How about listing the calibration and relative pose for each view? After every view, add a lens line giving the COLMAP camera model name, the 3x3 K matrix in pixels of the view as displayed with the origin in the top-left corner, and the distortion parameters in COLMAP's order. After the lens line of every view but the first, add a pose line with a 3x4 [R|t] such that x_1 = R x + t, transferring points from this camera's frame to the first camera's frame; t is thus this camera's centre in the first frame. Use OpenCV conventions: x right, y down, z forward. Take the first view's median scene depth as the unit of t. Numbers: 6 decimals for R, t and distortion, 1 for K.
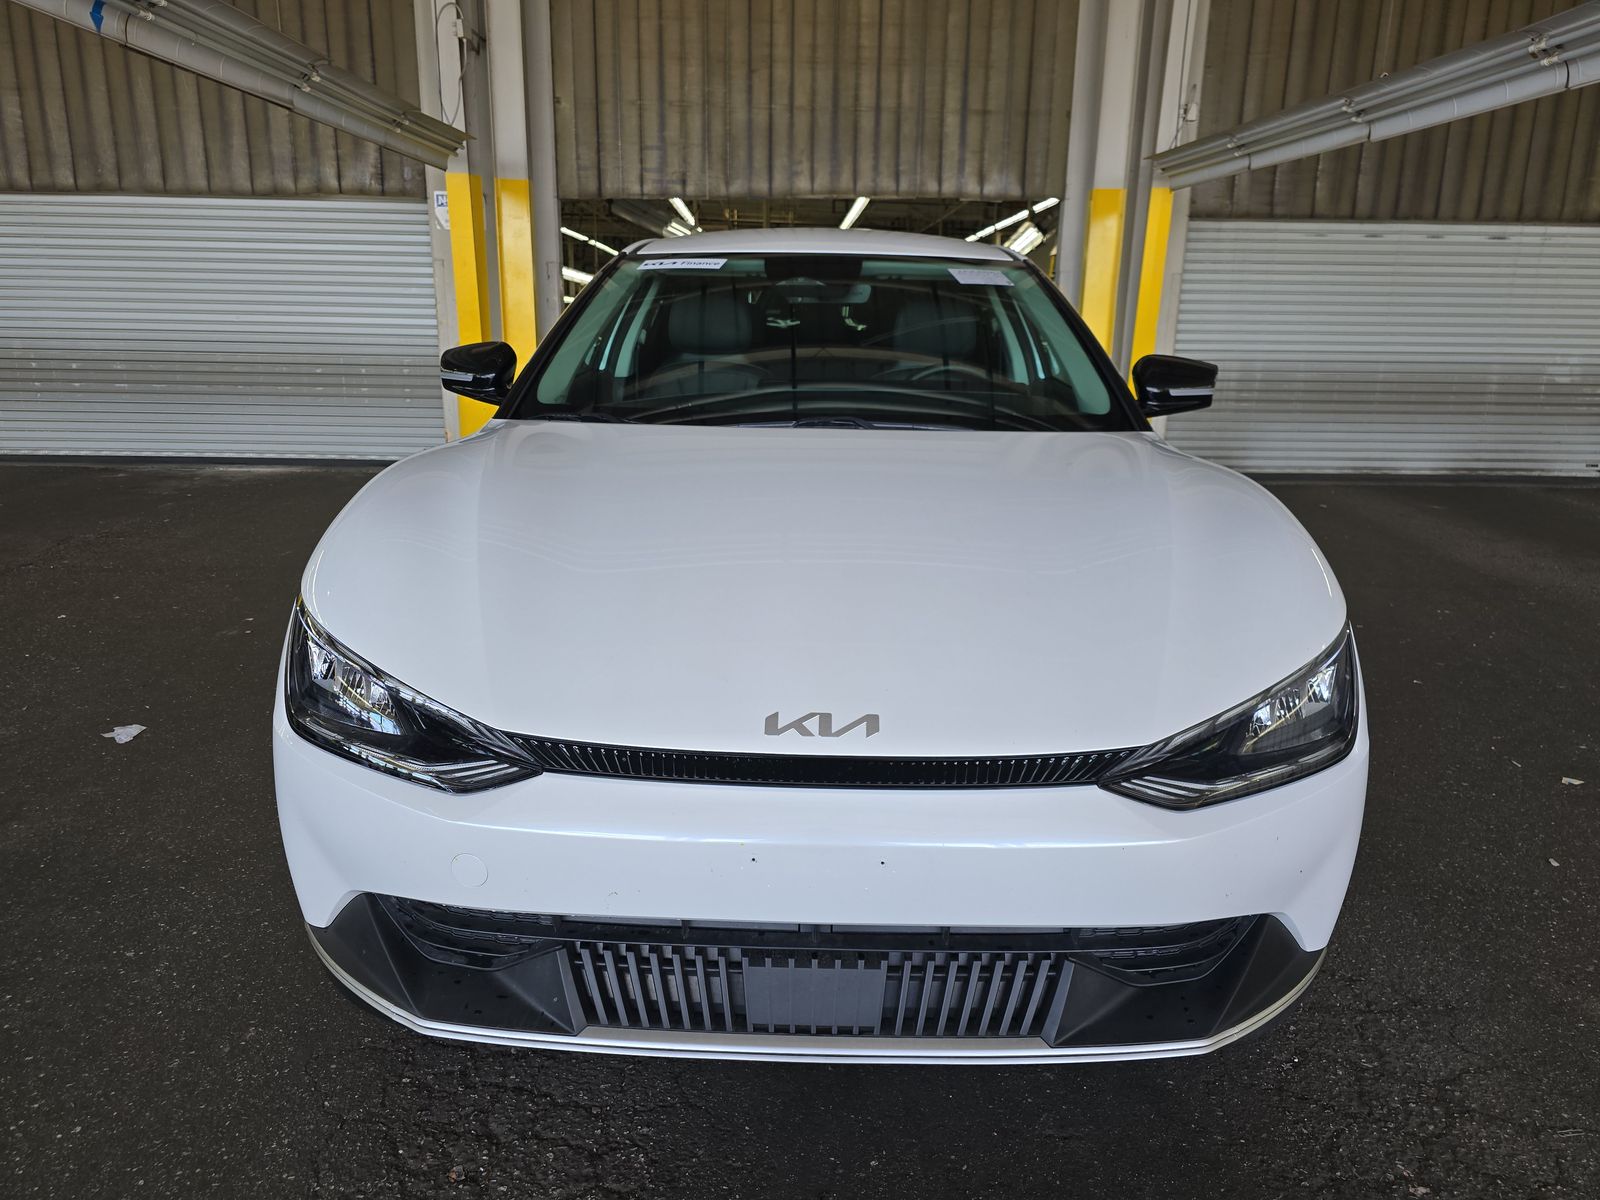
lens RADIAL K [[1095.3, 0, 805.5], [0, 1095.3, 601.1], [0, 0, 1]] dist [0.042913, -0.035033]
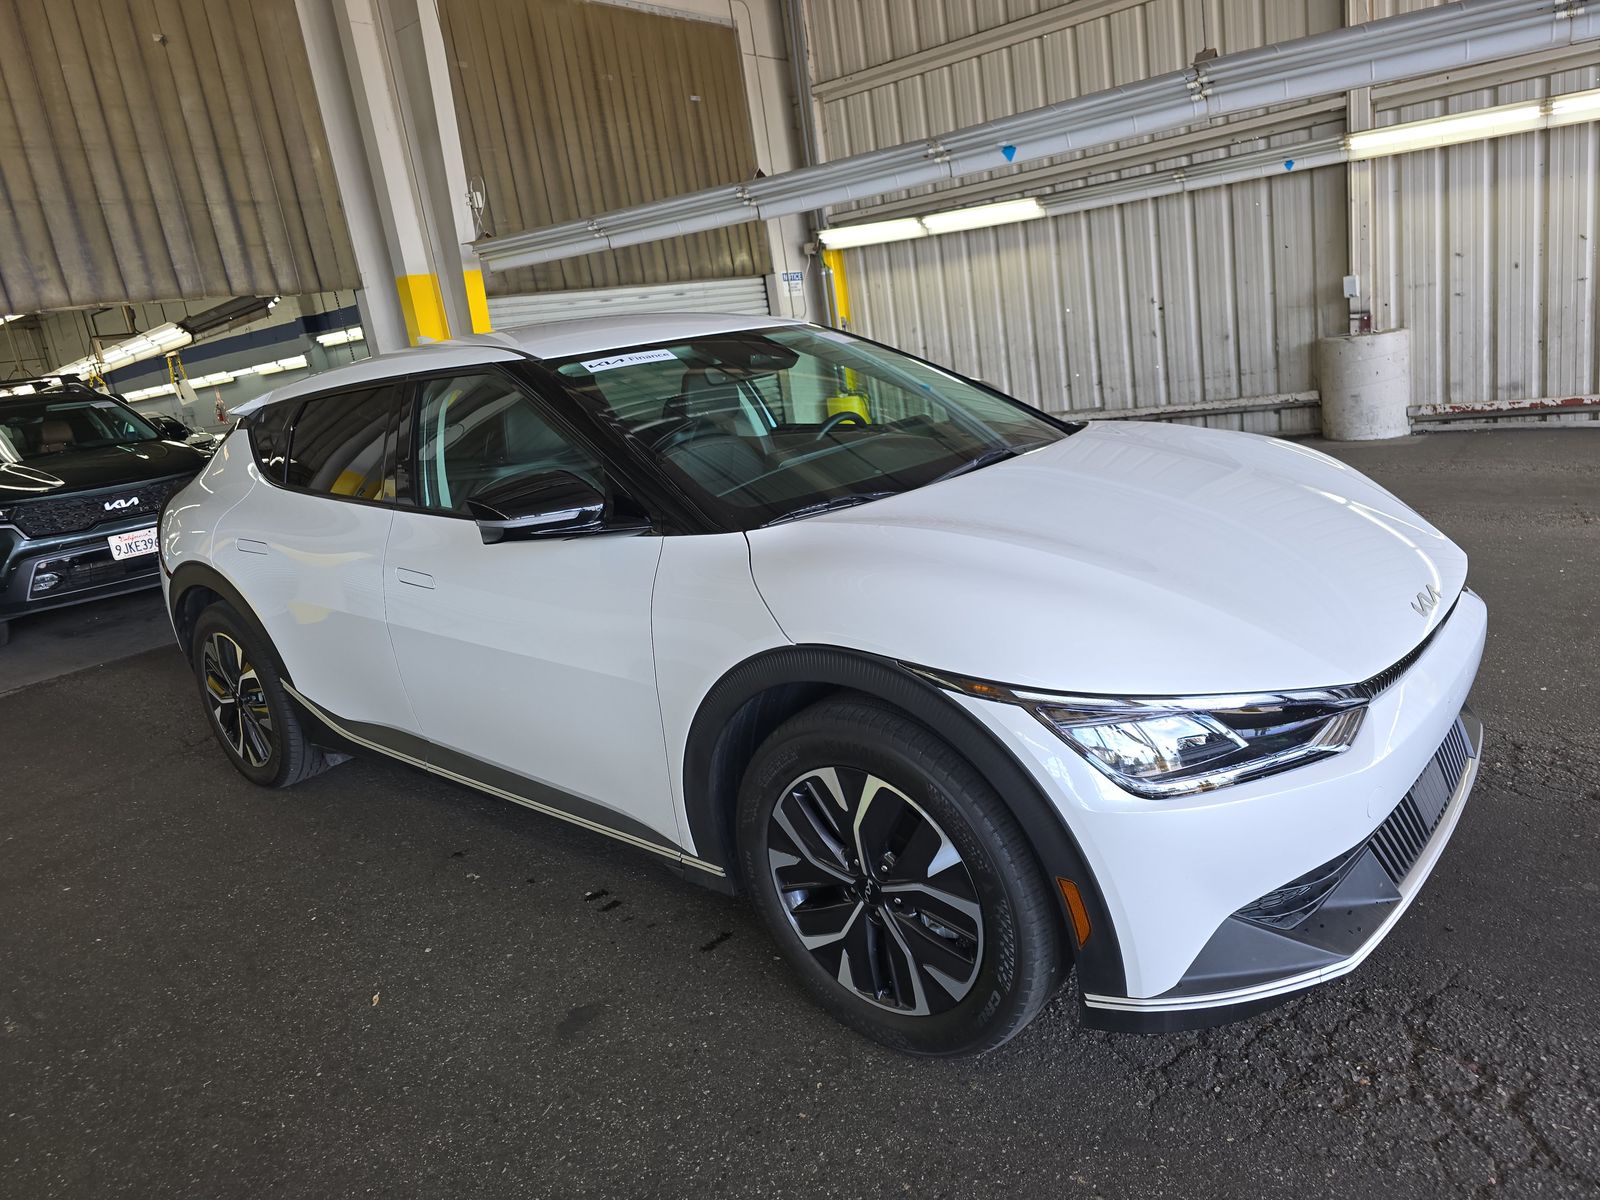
lens RADIAL K [[1095.3, 0, 805.5], [0, 1095.3, 601.1], [0, 0, 1]] dist [0.042913, -0.035033]
pose [[0.618868, -0.286803, 0.731264, -0.322826], [0.335835, 0.938191, 0.083744, -0.058770], [-0.710083, 0.193758, 0.676934, 0.122445]]
